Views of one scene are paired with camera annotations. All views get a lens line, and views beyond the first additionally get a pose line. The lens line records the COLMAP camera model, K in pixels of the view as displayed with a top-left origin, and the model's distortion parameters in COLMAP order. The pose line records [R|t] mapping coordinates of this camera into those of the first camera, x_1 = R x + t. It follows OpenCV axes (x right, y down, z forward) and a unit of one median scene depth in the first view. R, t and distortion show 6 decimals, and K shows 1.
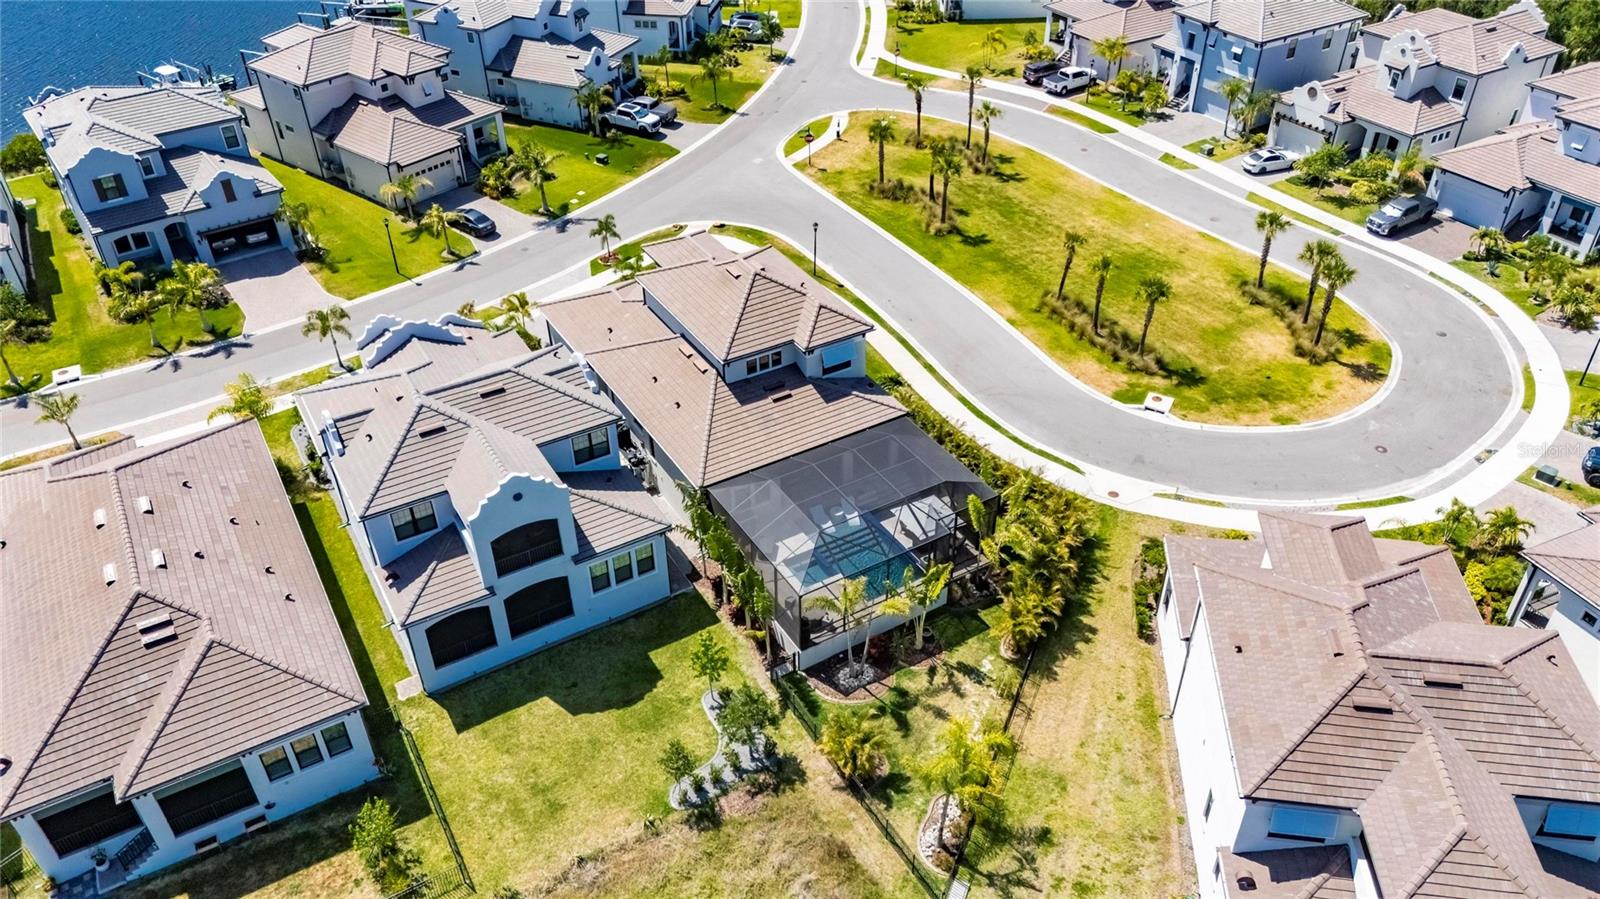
lens RADIAL K [[1178.2, 0, 811.9], [0, 1178.2, 450.5], [0, 0, 1]] dist [0.070534, -0.070310]
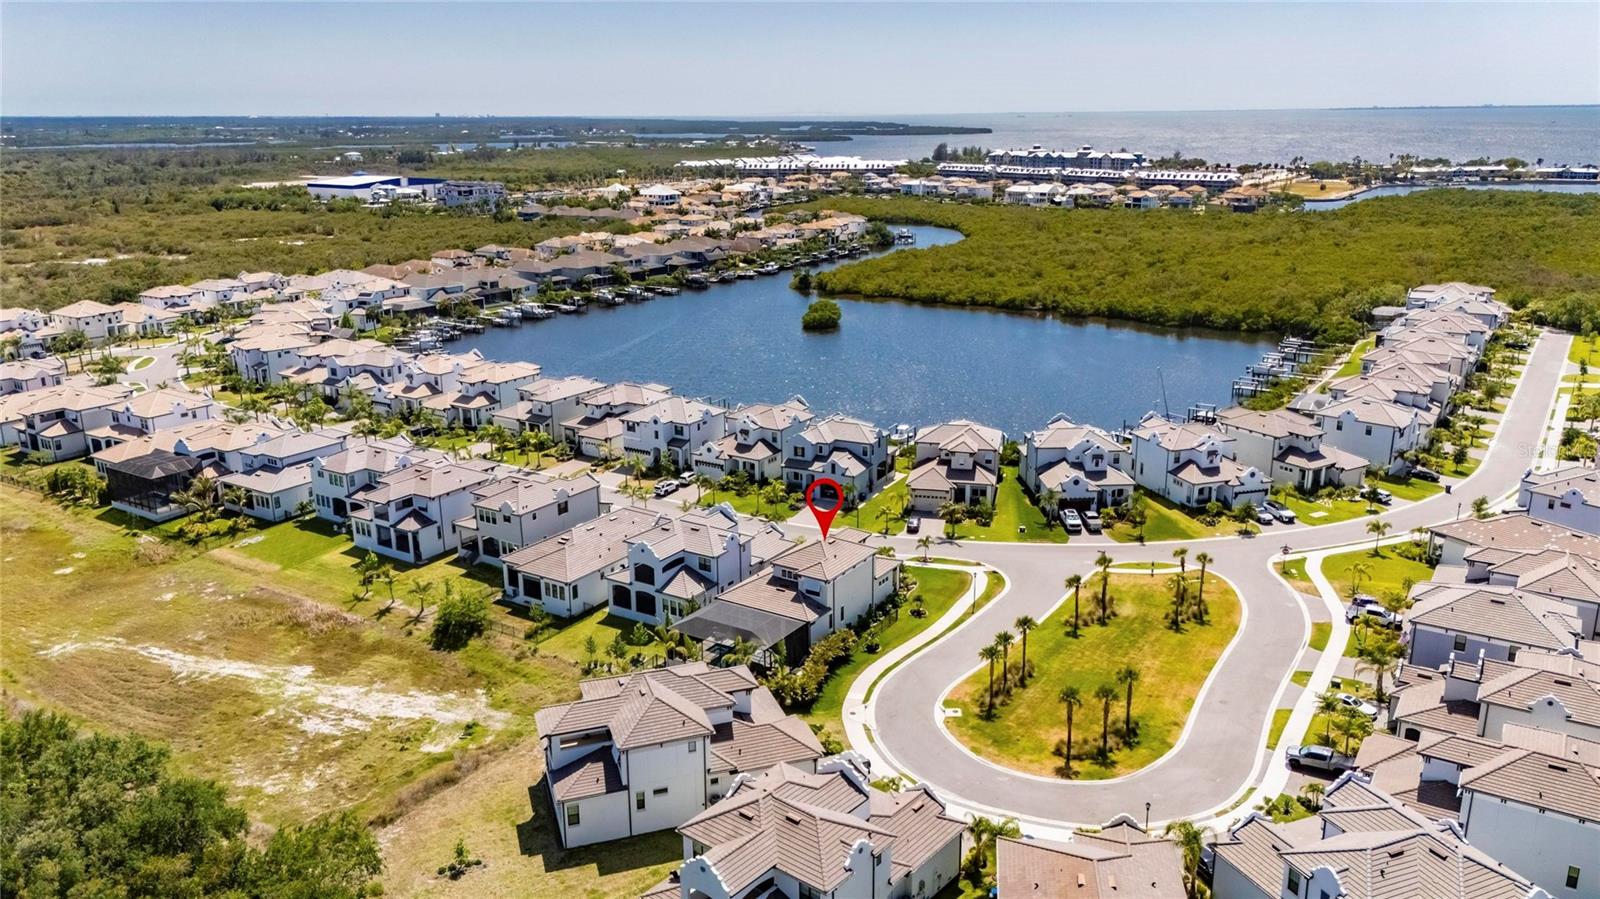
lens RADIAL K [[1178.2, 0, 807.8], [0, 1178.2, 452.4], [0, 0, 1]] dist [0.070534, -0.070310]
pose [[0.442986, 0.254247, -0.859722, 1.359953], [-0.528706, 0.848533, -0.021487, -0.183202], [0.724039, 0.464059, 0.510310, -0.121810]]
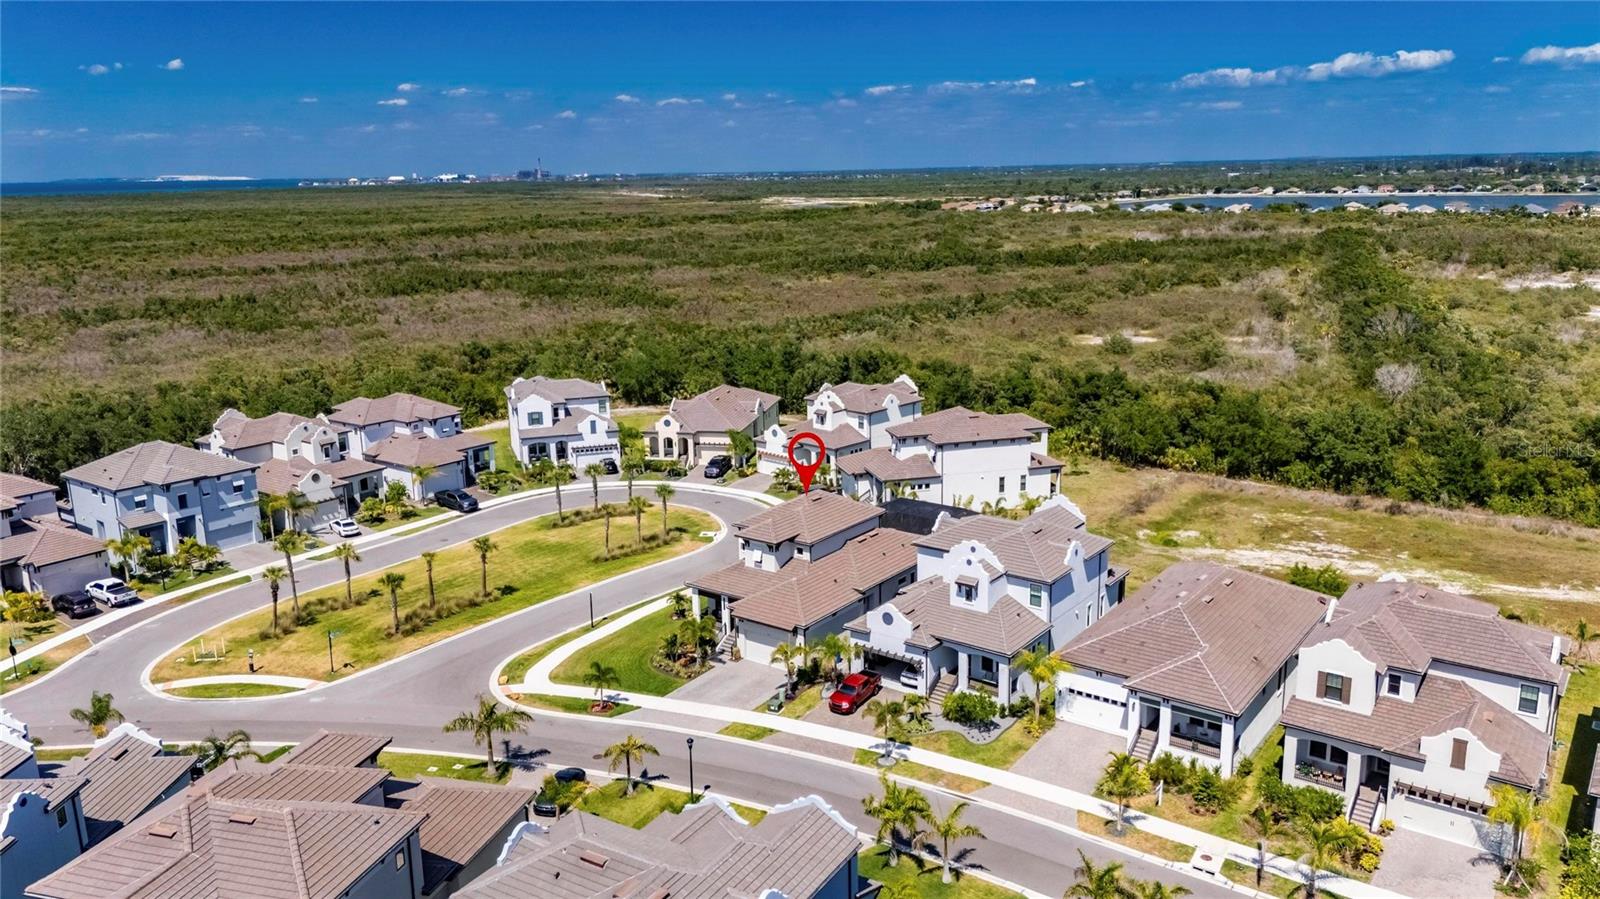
lens RADIAL K [[1178.2, 0, 806.6], [0, 1178.2, 436.6], [0, 0, 1]] dist [0.070534, -0.070310]
pose [[-0.381988, -0.188385, 0.904763, -1.154243], [0.564142, 0.727906, 0.389740, -0.656939], [-0.732004, 0.659290, -0.171775, 0.988515]]
